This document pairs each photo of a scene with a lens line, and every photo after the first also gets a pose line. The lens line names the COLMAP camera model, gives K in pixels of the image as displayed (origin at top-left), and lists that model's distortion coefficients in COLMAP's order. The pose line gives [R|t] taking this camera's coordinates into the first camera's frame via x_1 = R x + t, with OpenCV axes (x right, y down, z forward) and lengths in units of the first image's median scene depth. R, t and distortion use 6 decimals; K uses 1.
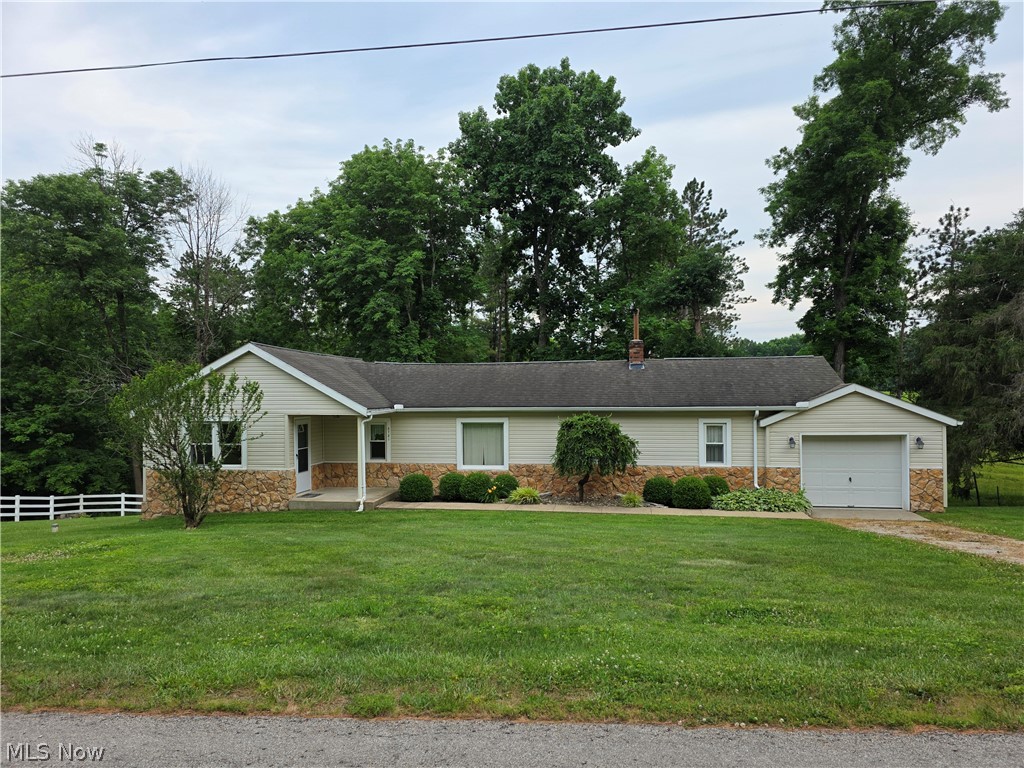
lens RADIAL K [[682.2, 0, 512.0], [0, 682.2, 384.0], [0, 0, 1]] dist [0.085138, -0.081554]
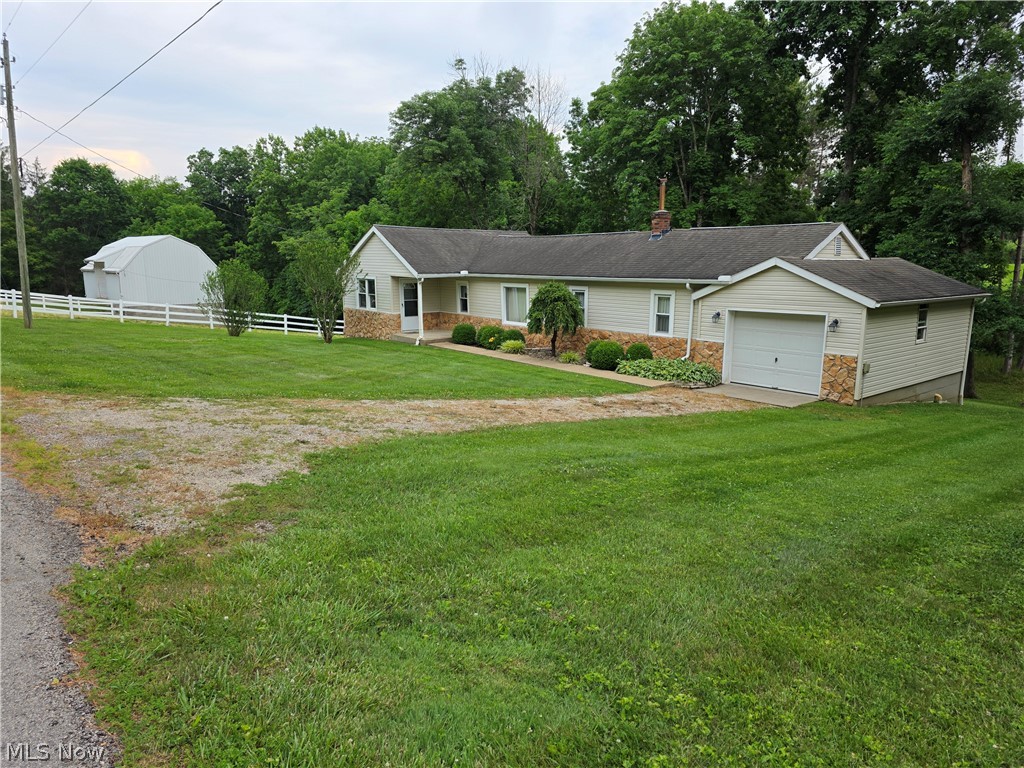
lens RADIAL K [[682.2, 0, 512.0], [0, 682.2, 384.0], [0, 0, 1]] dist [0.085138, -0.081554]
pose [[0.749547, 0.128573, -0.649345, 0.824521], [0.003672, 0.980133, 0.198310, -0.017442], [0.661941, -0.151027, 0.734183, 0.067474]]
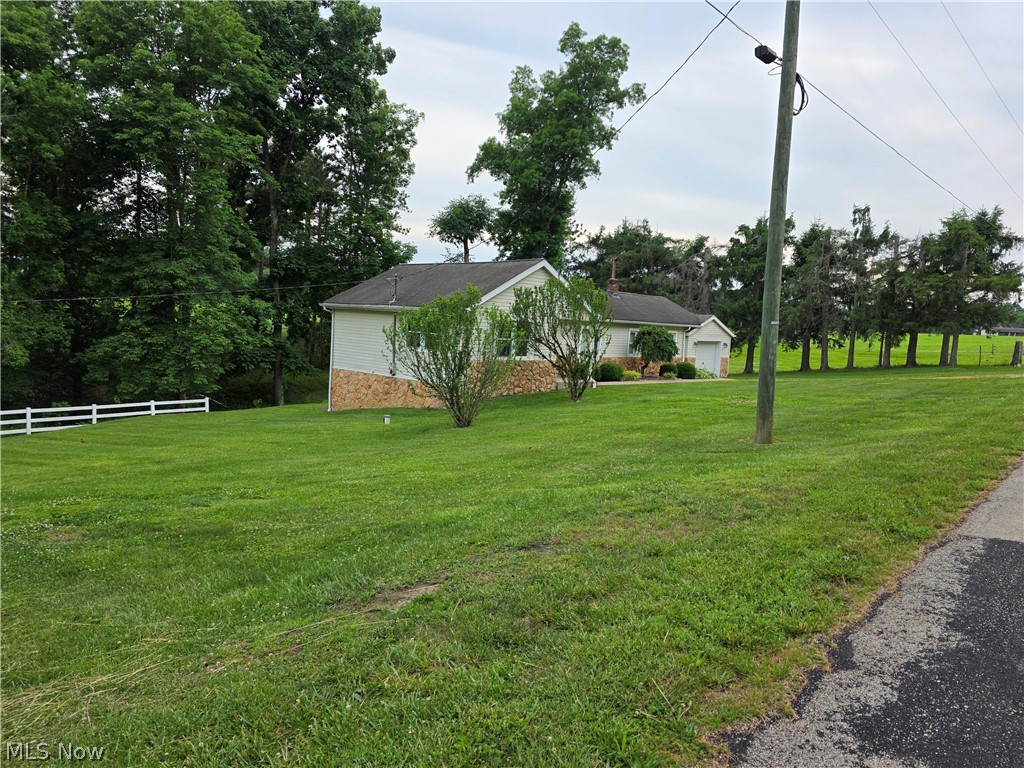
lens RADIAL K [[682.2, 0, 512.0], [0, 682.2, 384.0], [0, 0, 1]] dist [0.085138, -0.081554]
pose [[0.588927, -0.034707, 0.807440, -1.426104], [-0.070122, 0.993115, 0.093833, 0.050424], [-0.805138, -0.111880, 0.582439, 0.280166]]
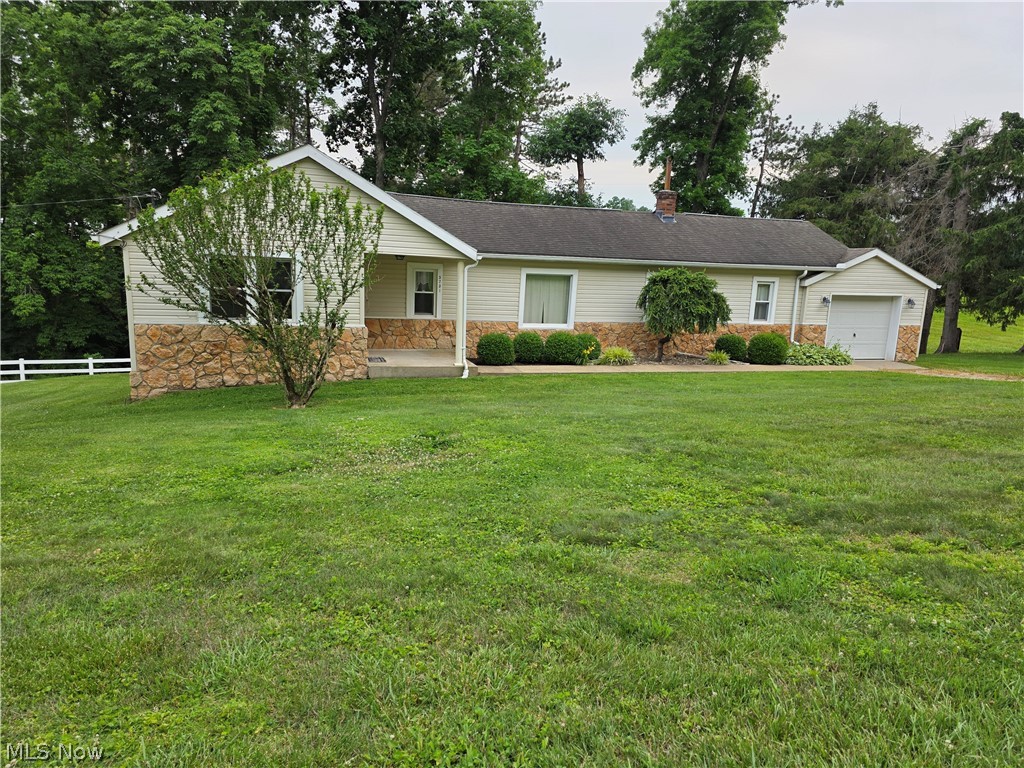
lens RADIAL K [[682.2, 0, 512.0], [0, 682.2, 384.0], [0, 0, 1]] dist [0.085138, -0.081554]
pose [[0.892400, -0.036062, 0.449803, -0.513275], [-0.056242, 0.980140, 0.190164, 0.032459], [-0.447727, -0.195000, 0.872649, 0.247556]]
